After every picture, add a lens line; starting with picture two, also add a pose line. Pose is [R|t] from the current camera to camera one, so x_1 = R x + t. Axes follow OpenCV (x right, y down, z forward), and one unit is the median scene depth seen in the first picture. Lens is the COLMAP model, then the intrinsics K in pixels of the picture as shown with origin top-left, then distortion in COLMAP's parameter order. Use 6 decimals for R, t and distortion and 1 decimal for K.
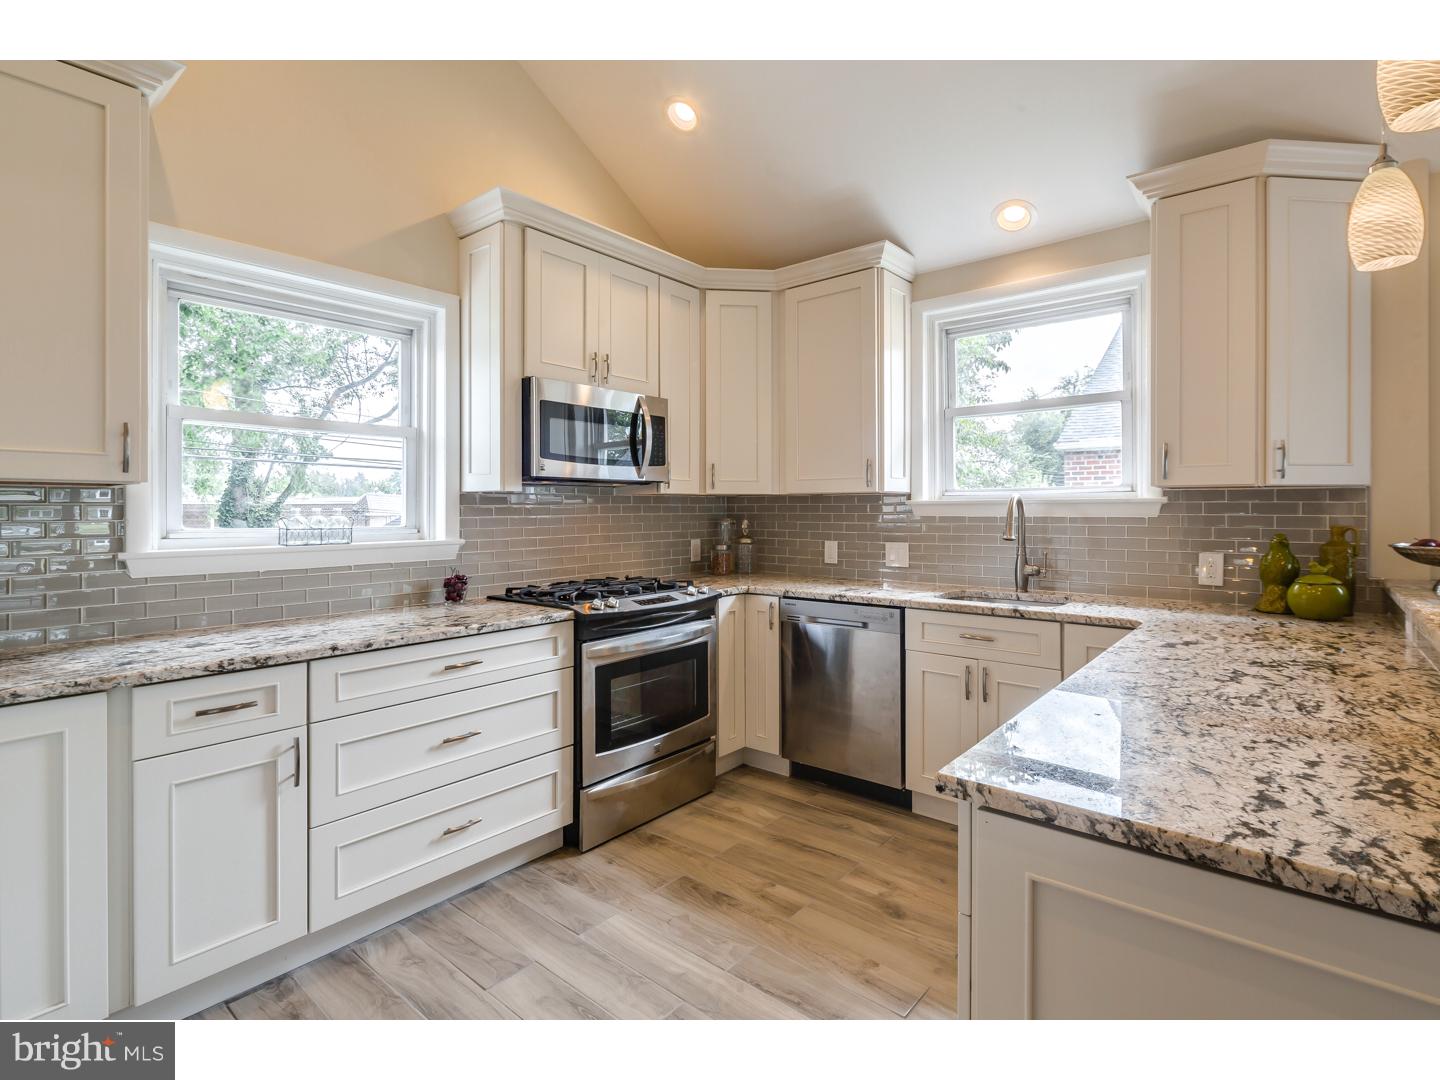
lens RADIAL K [[720.1, 0, 743.5], [0, 720.1, 508.9], [0, 0, 1]] dist [0.000134, -0.003340]
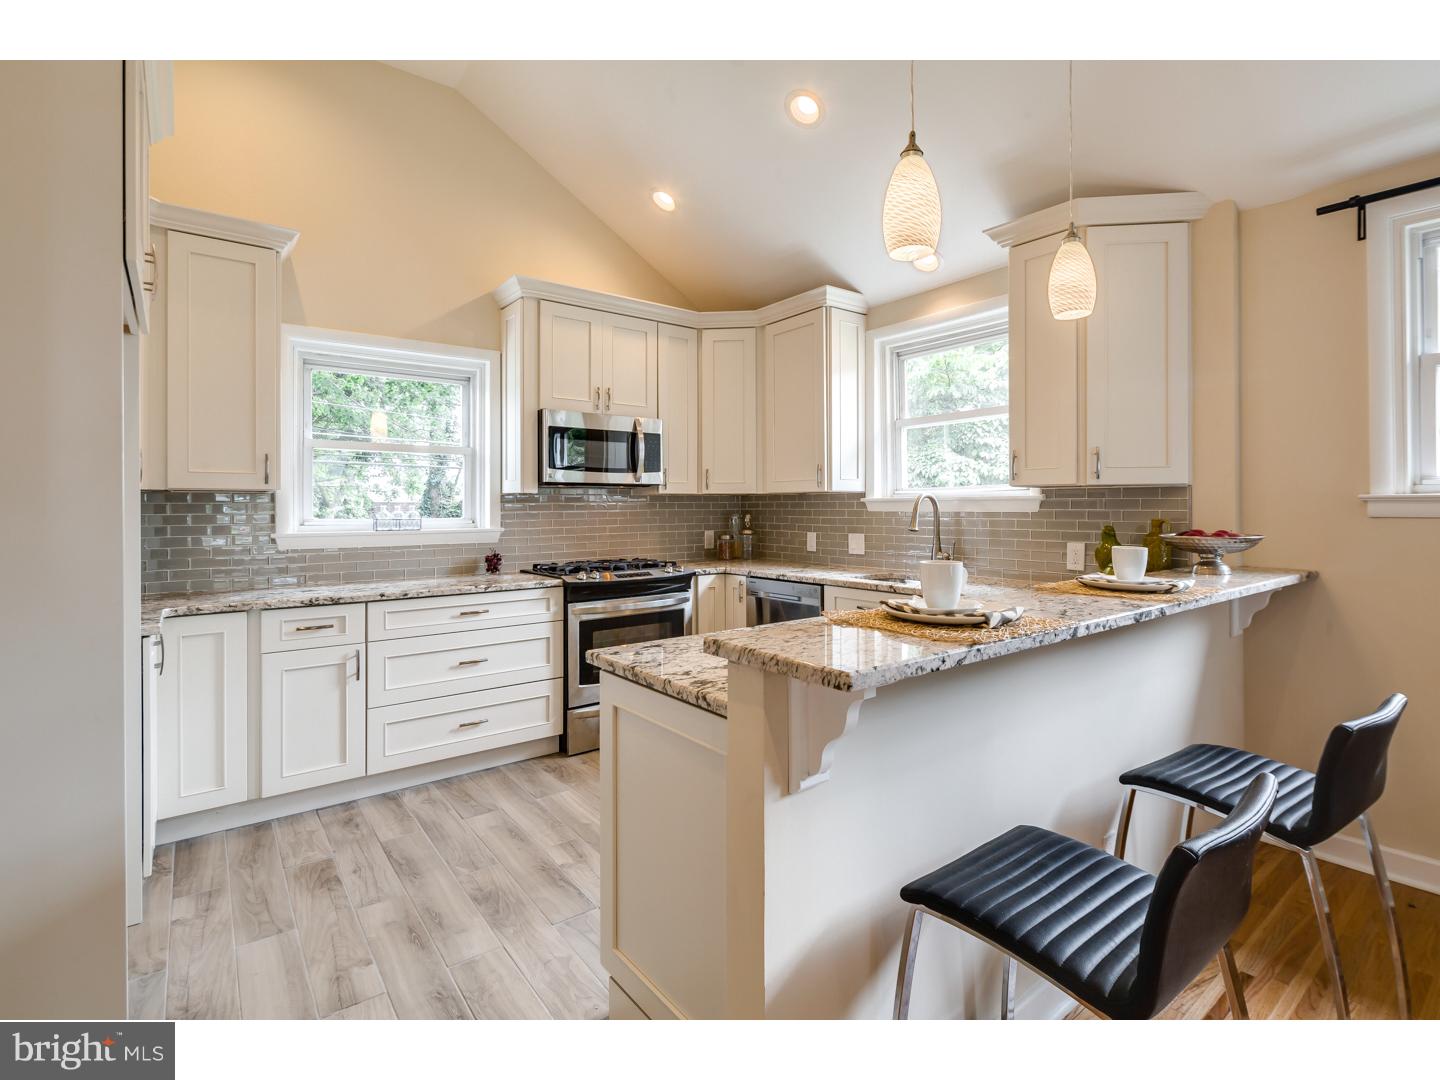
lens RADIAL K [[720.1, 0, 760.0], [0, 720.1, 504.8], [0, 0, 1]] dist [0.000134, -0.003340]
pose [[0.977371, -0.002029, -0.211523, 0.397149], [0.001646, 0.999997, -0.001988, 0.001312], [0.211527, 0.001595, 0.977371, -0.249547]]
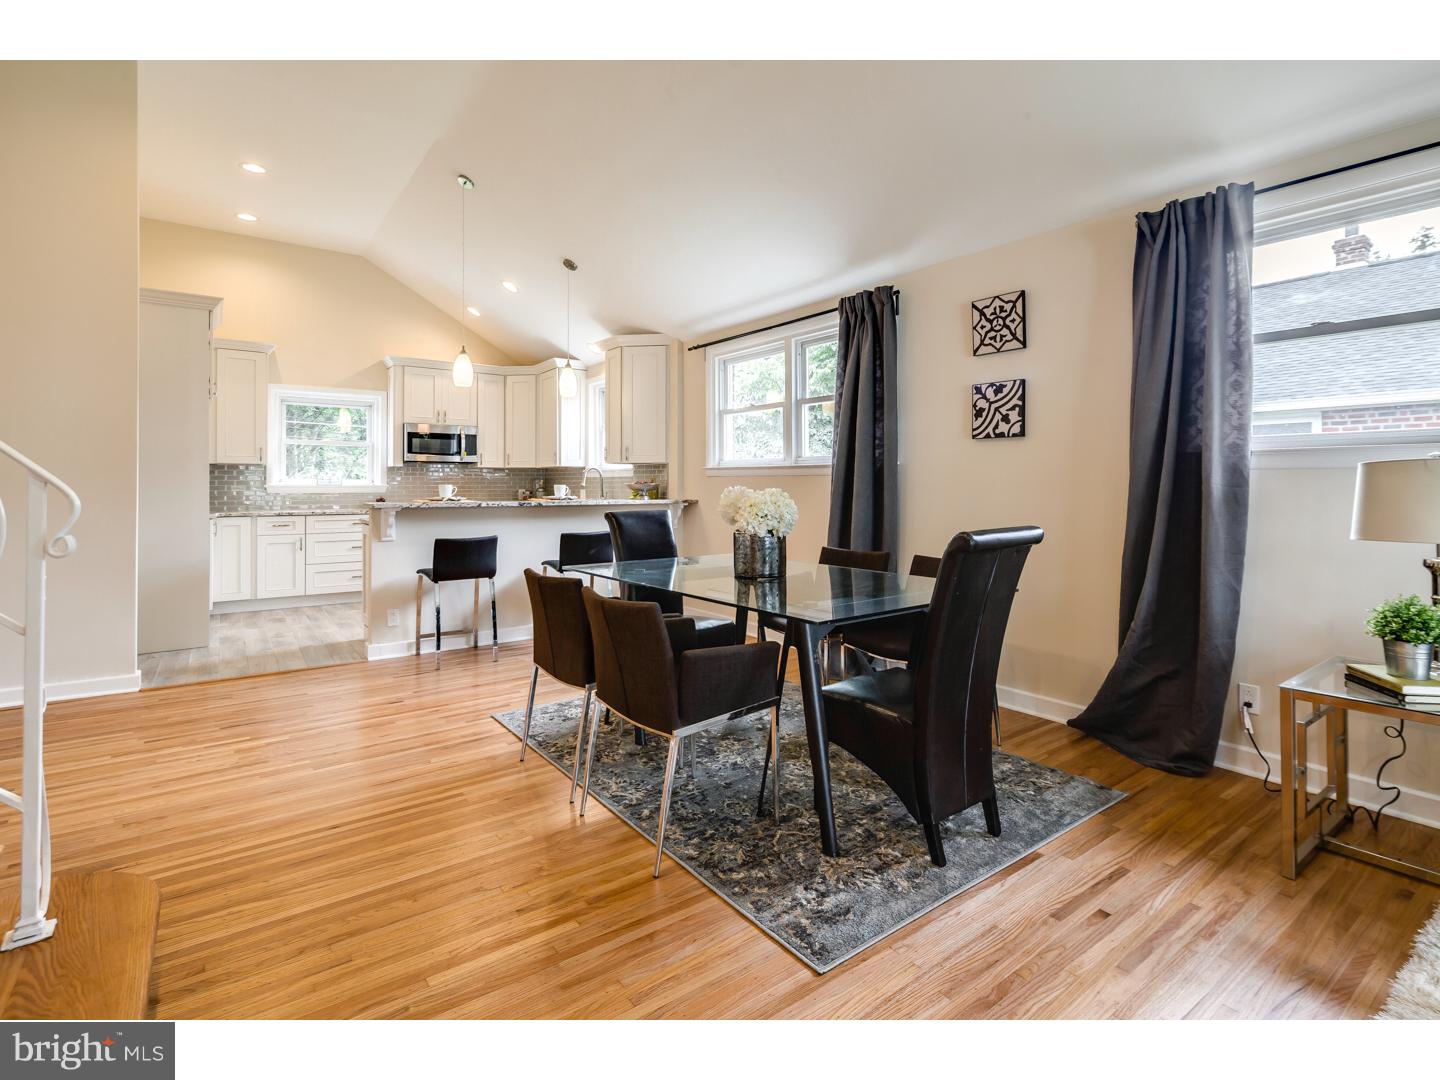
lens RADIAL K [[720.1, 0, 765.7], [0, 720.1, 483.2], [0, 0, 1]] dist [0.000134, -0.003340]
pose [[0.972370, 0.002634, -0.233432, 1.618488], [-0.002449, 0.999996, 0.001080, 0.032324], [0.233434, -0.000478, 0.972373, -1.269470]]
